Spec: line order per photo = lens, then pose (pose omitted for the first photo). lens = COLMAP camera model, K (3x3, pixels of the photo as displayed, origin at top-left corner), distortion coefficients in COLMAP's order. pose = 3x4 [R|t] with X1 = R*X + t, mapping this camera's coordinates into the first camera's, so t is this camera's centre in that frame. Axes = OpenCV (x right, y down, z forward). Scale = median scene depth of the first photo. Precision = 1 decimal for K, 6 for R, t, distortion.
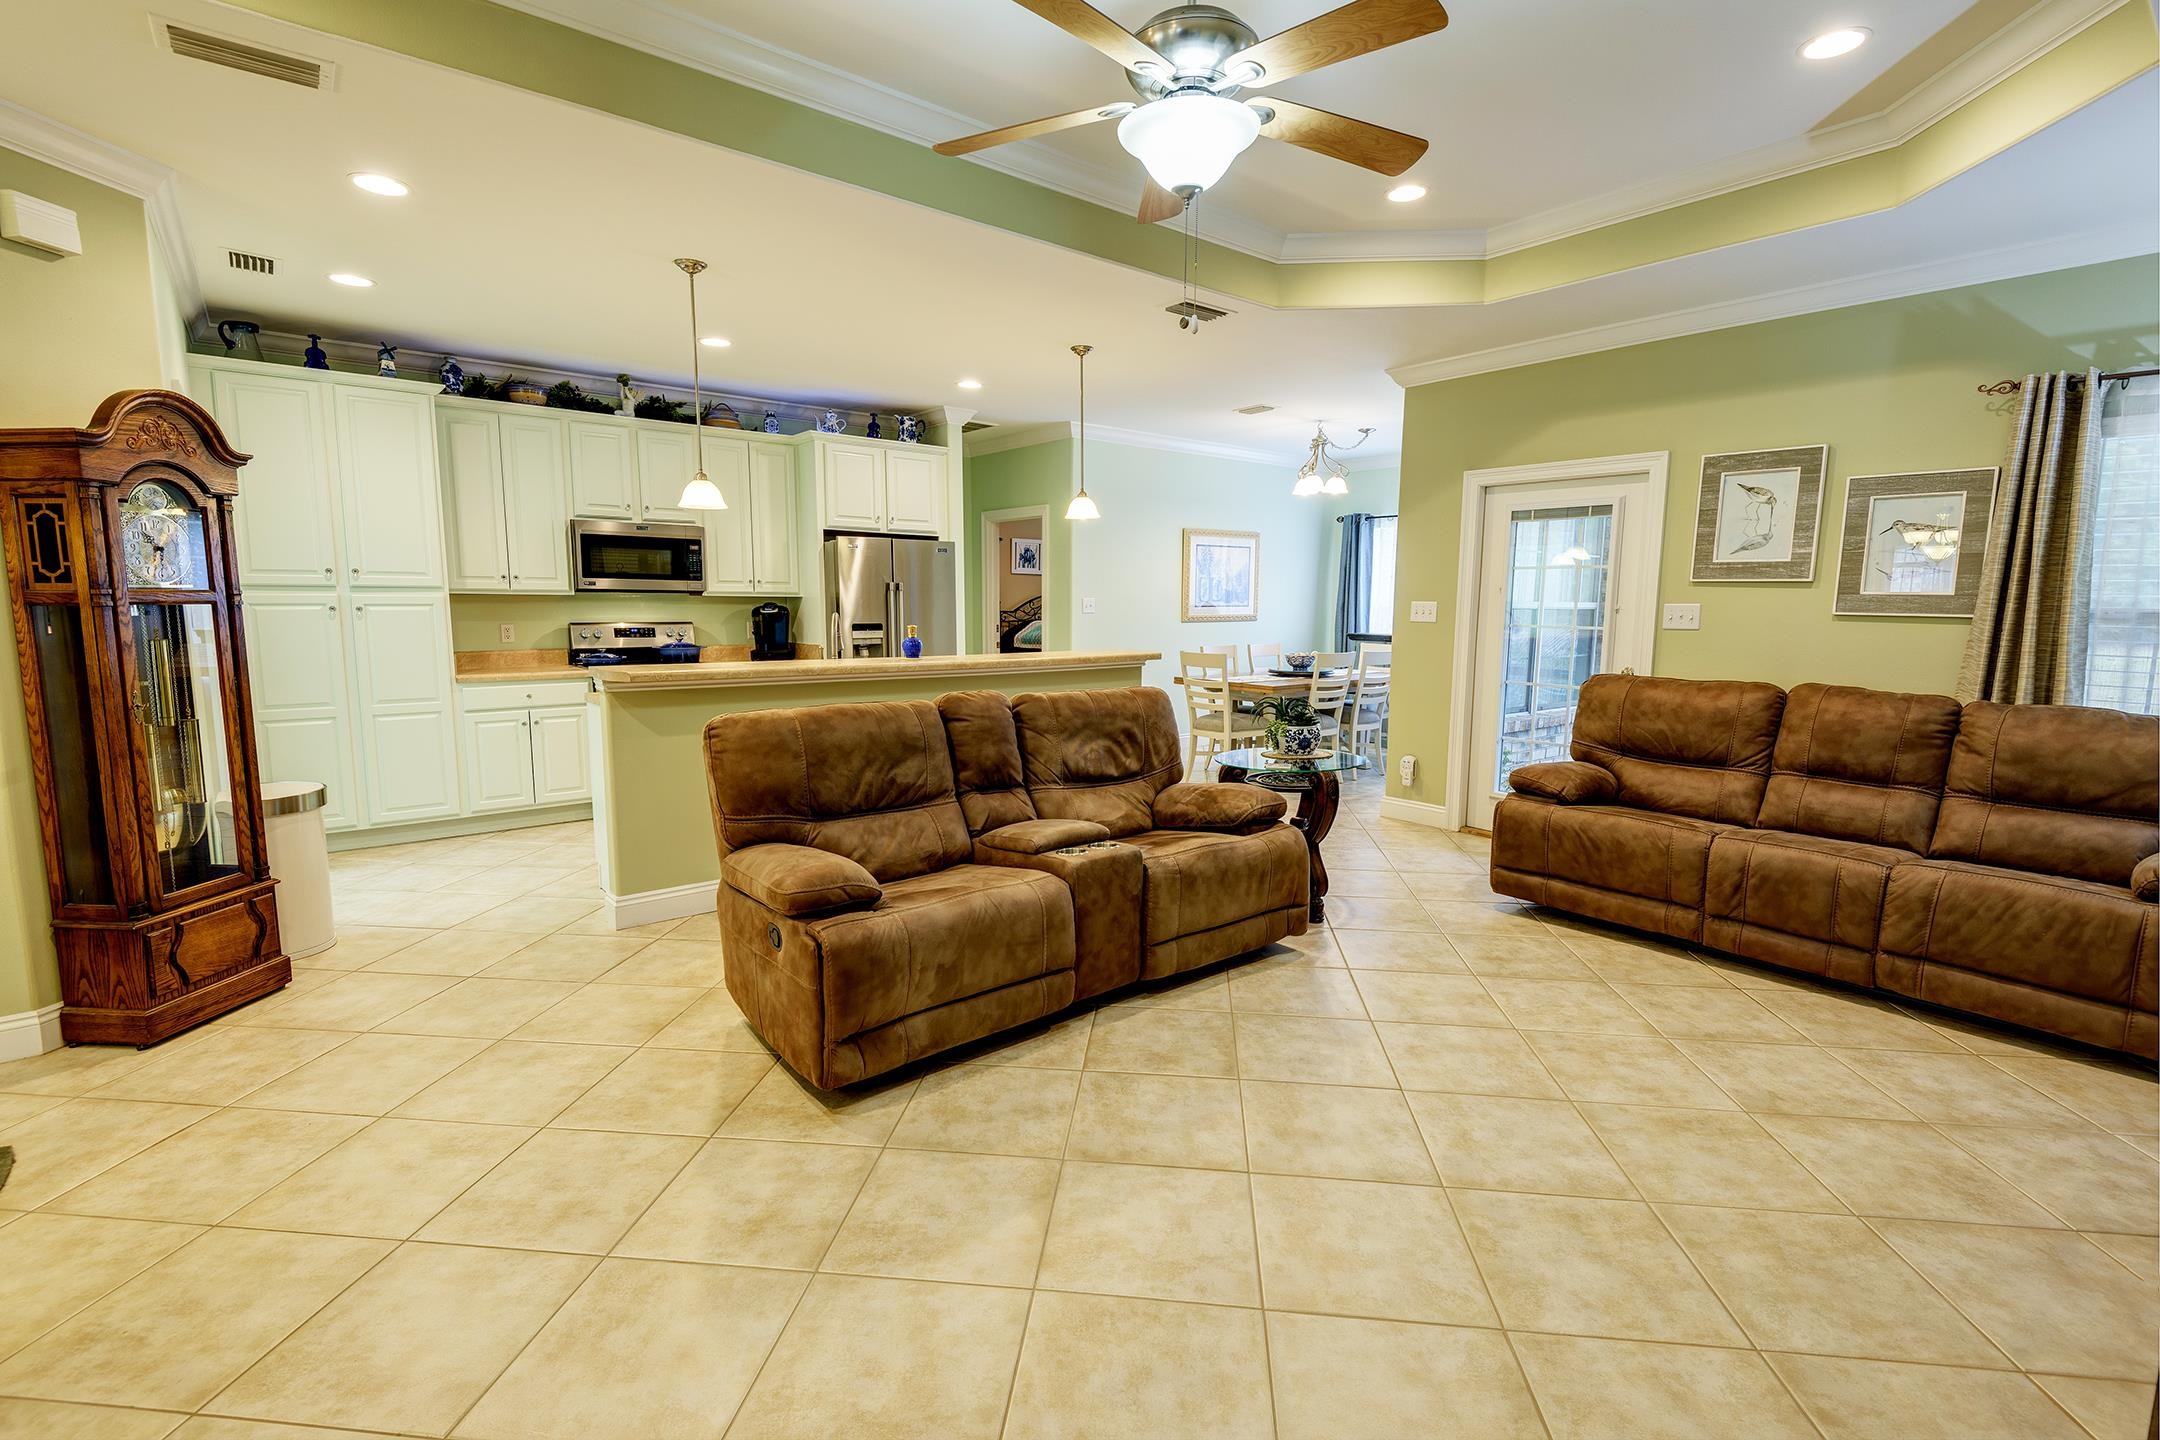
lens RADIAL K [[968.0, 0, 1066.9], [0, 968.0, 724.6], [0, 0, 1]] dist [0.009802, -0.008297]
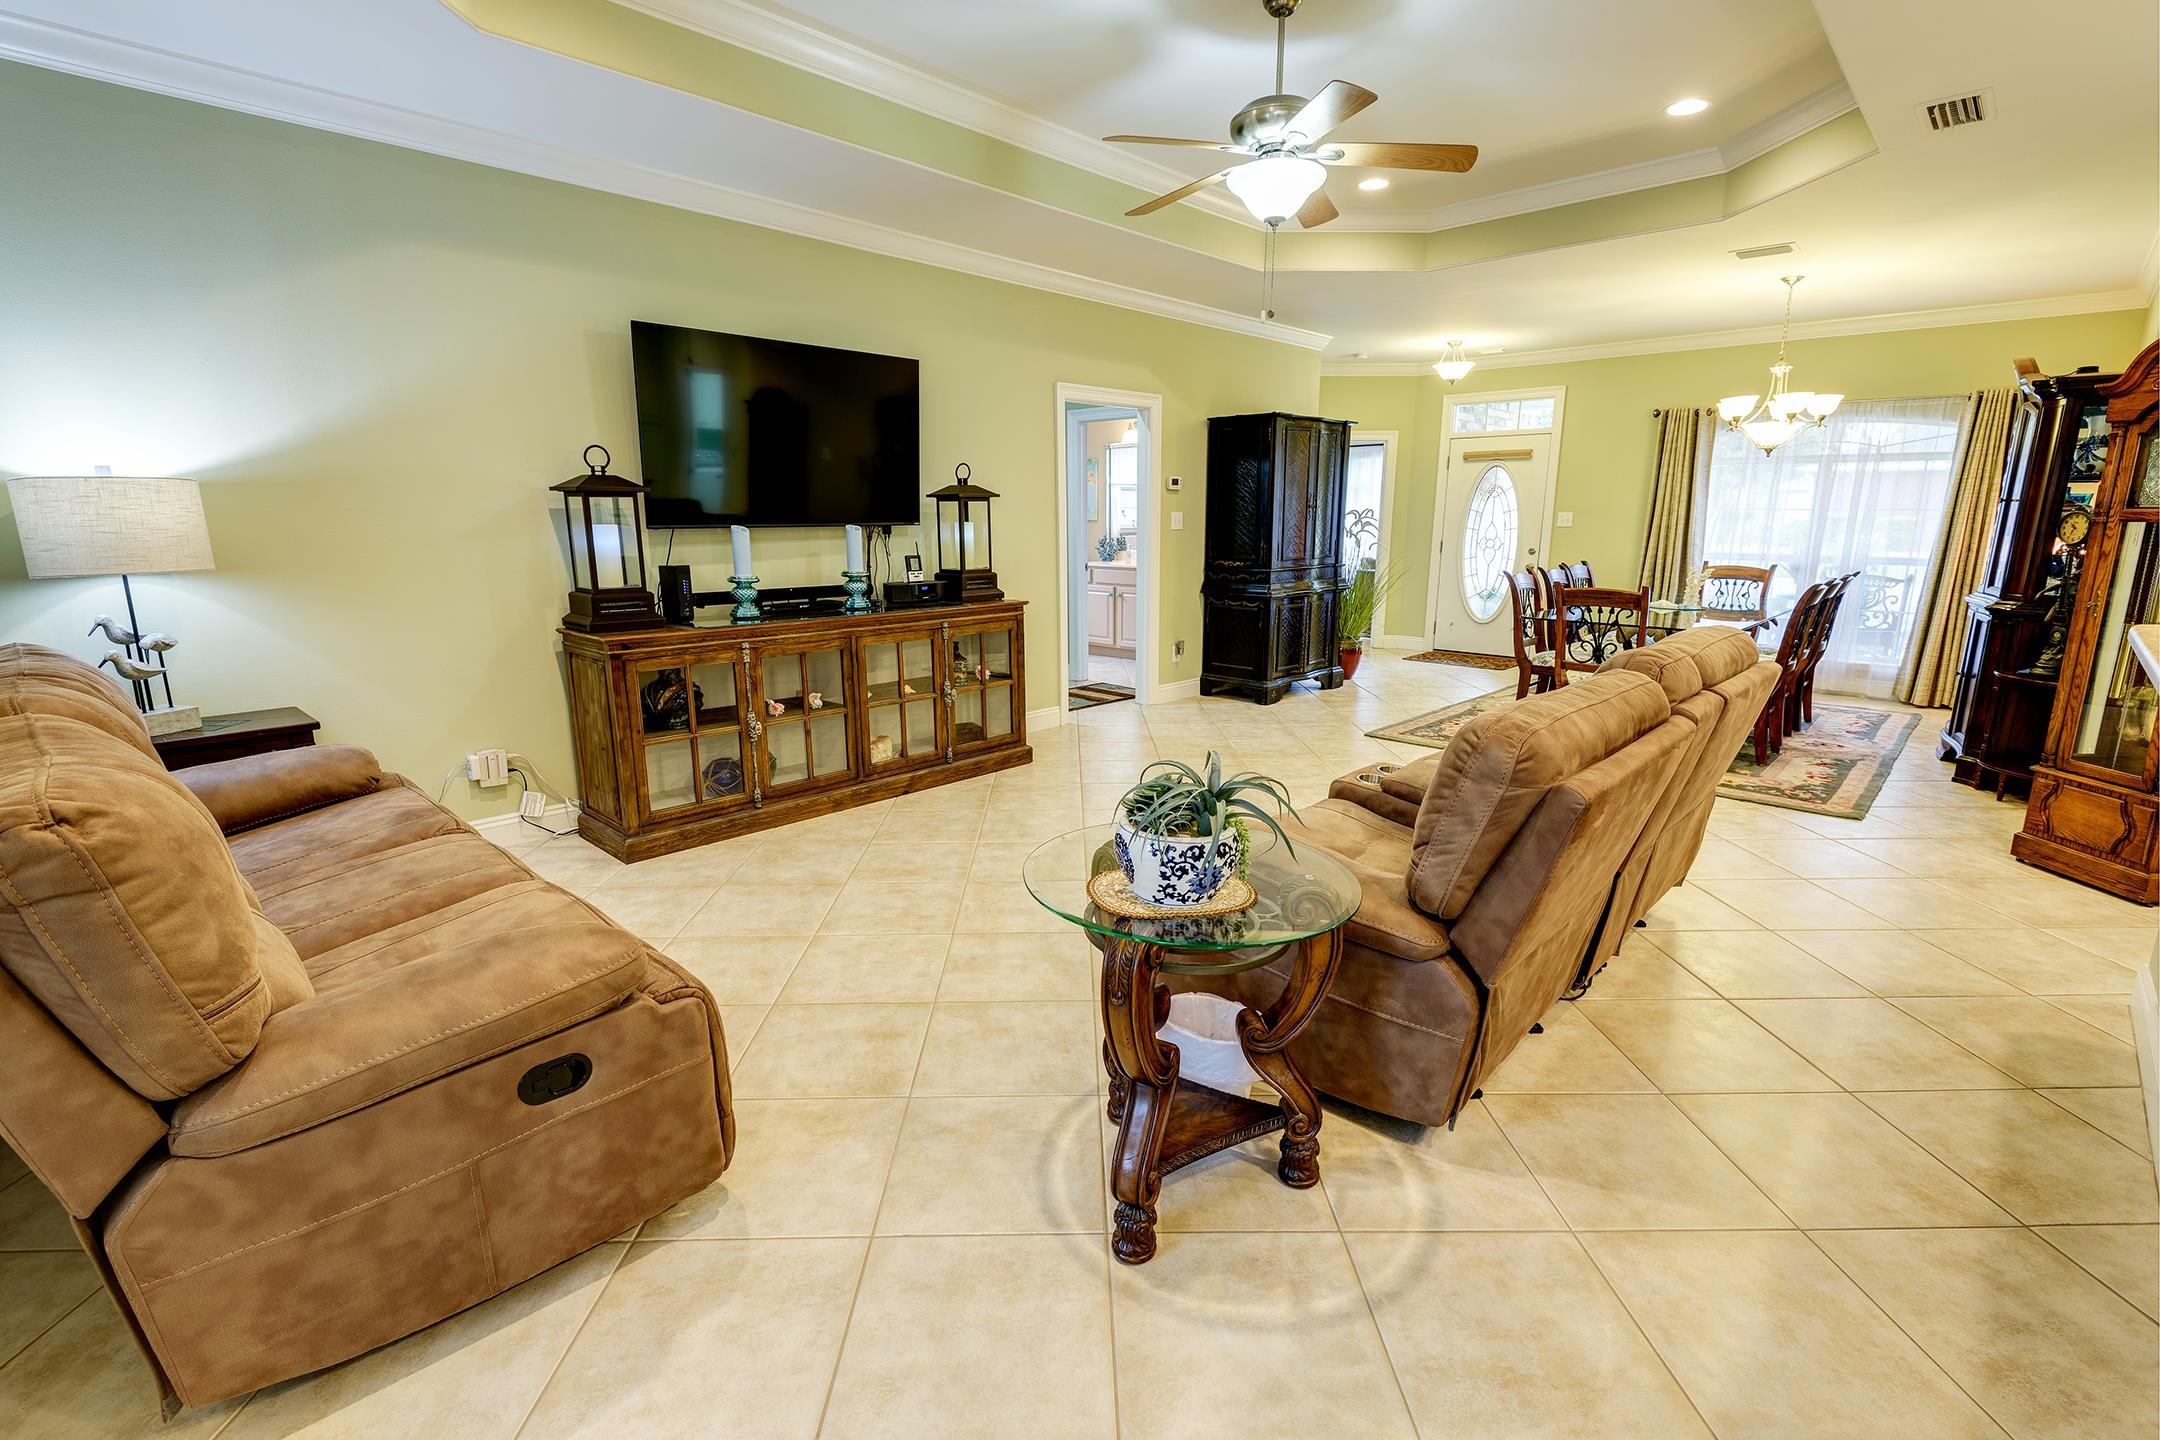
lens RADIAL K [[968.0, 0, 1065.9], [0, 968.0, 718.5], [0, 0, 1]] dist [0.009802, -0.008297]
pose [[-0.992416, 0.016436, -0.121820, 0.343635], [-0.025341, 0.942379, 0.333587, -0.177270], [0.120283, 0.334144, -0.934815, 1.384047]]
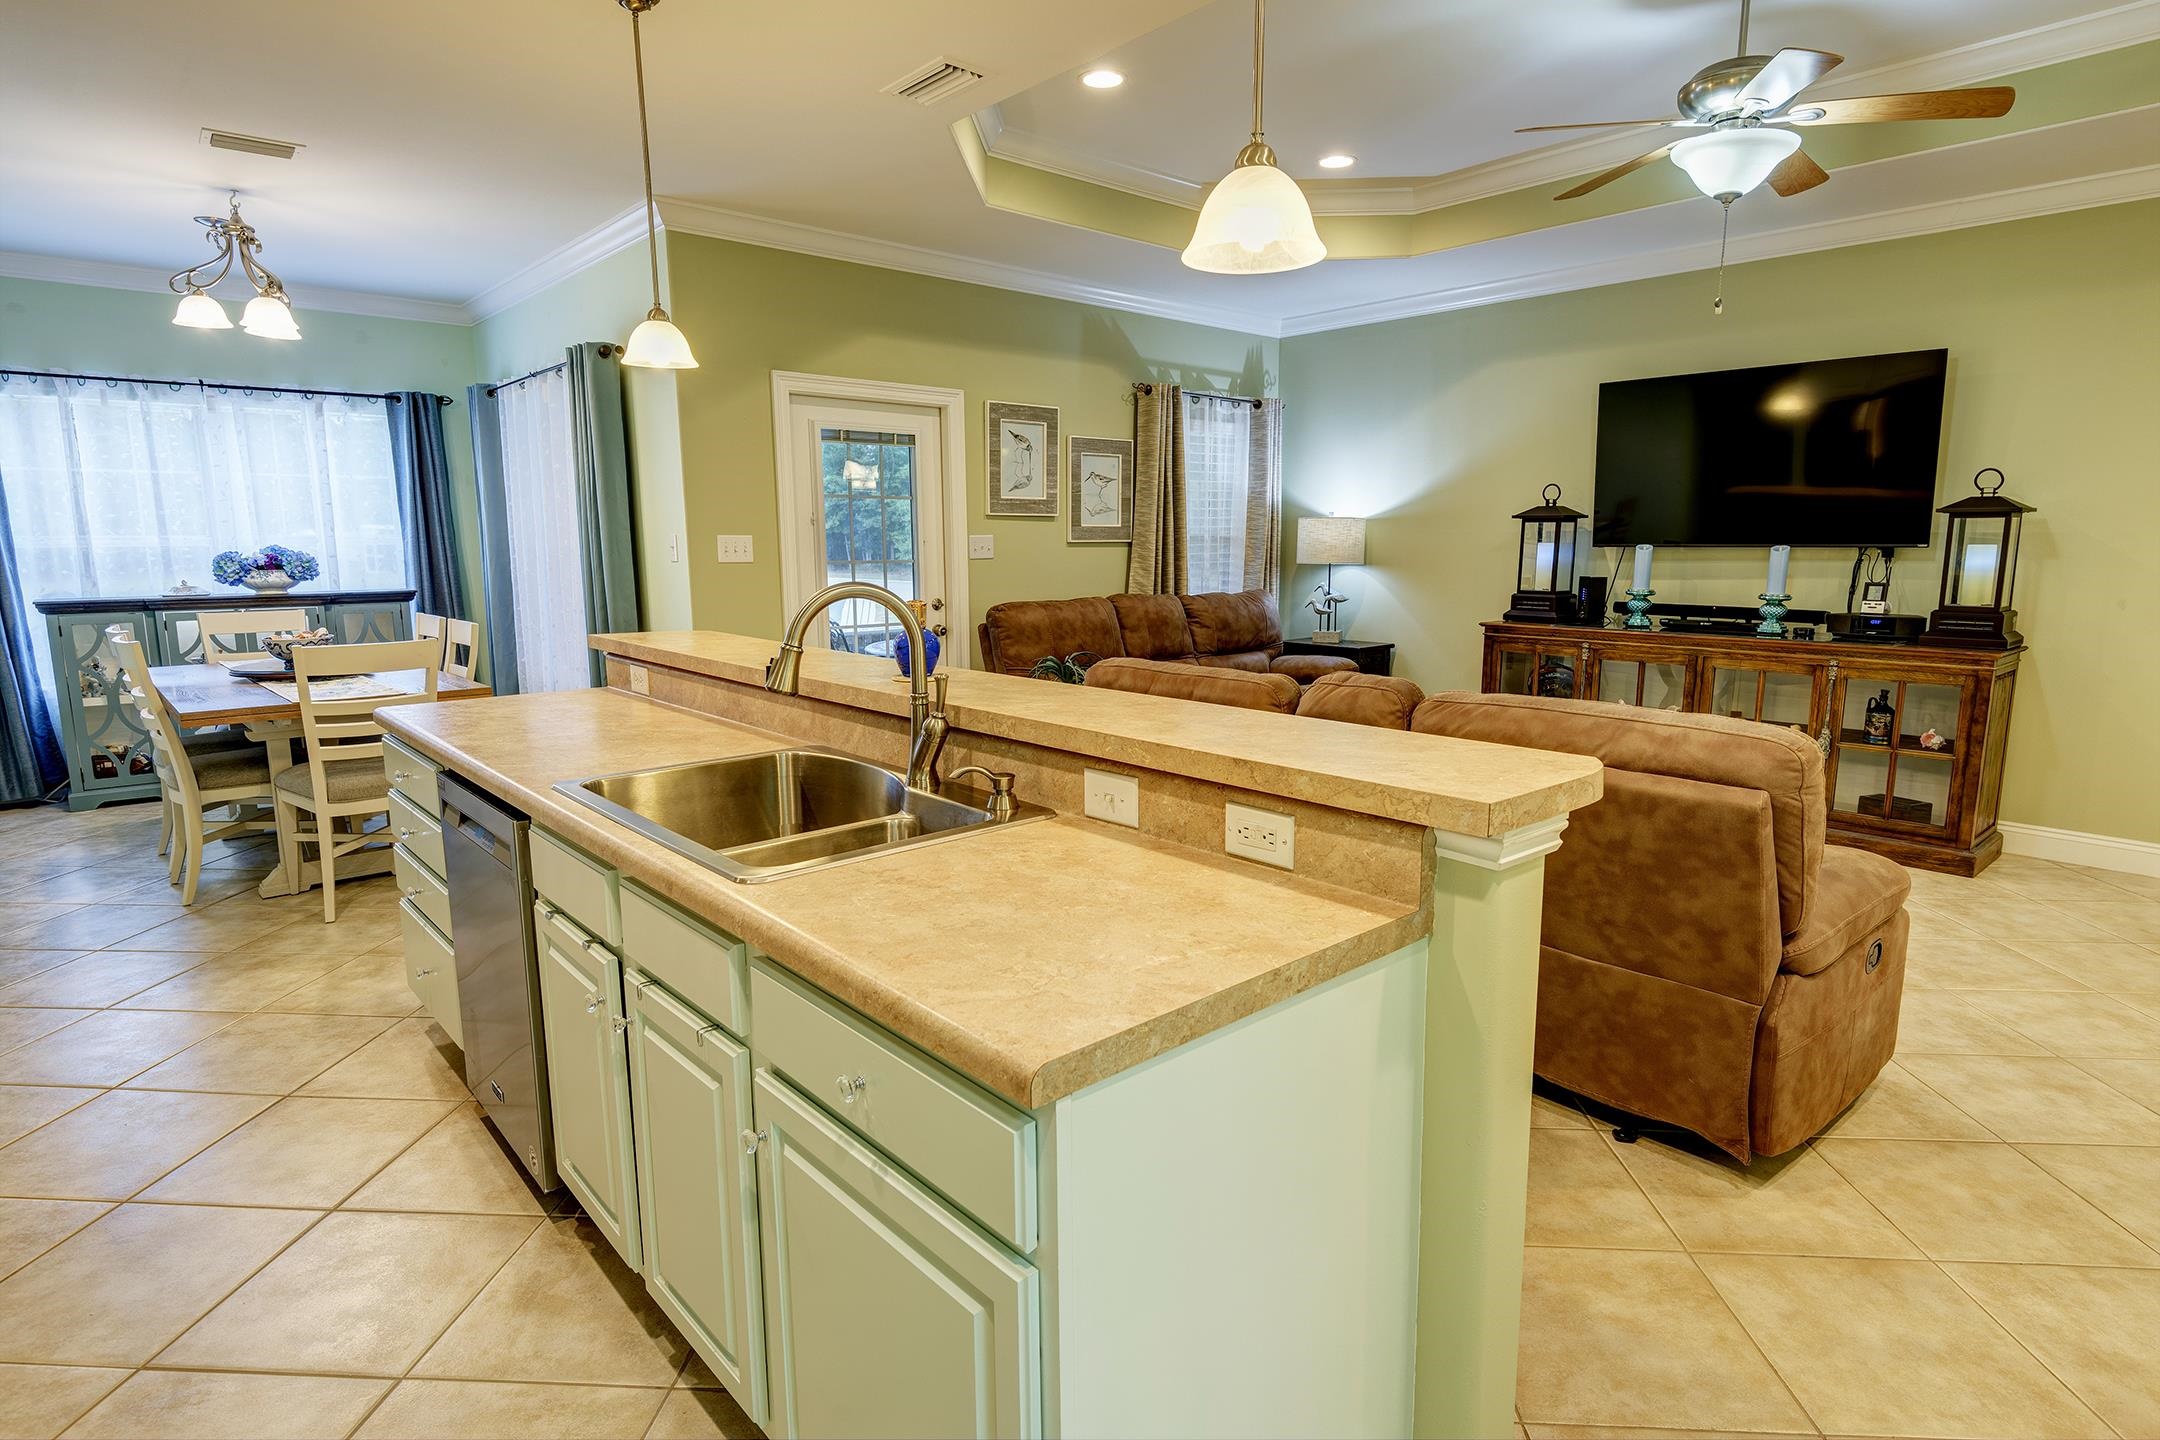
lens RADIAL K [[1158.7, 0, 1060.7], [0, 1158.7, 726.1], [0, 0, 1]] dist [0.023556, -0.010996]
pose [[-0.055839, -0.171325, 0.983631, -0.771925], [0.133320, 0.975066, 0.177401, -0.148710], [-0.989499, 0.141044, -0.031606, 1.088741]]
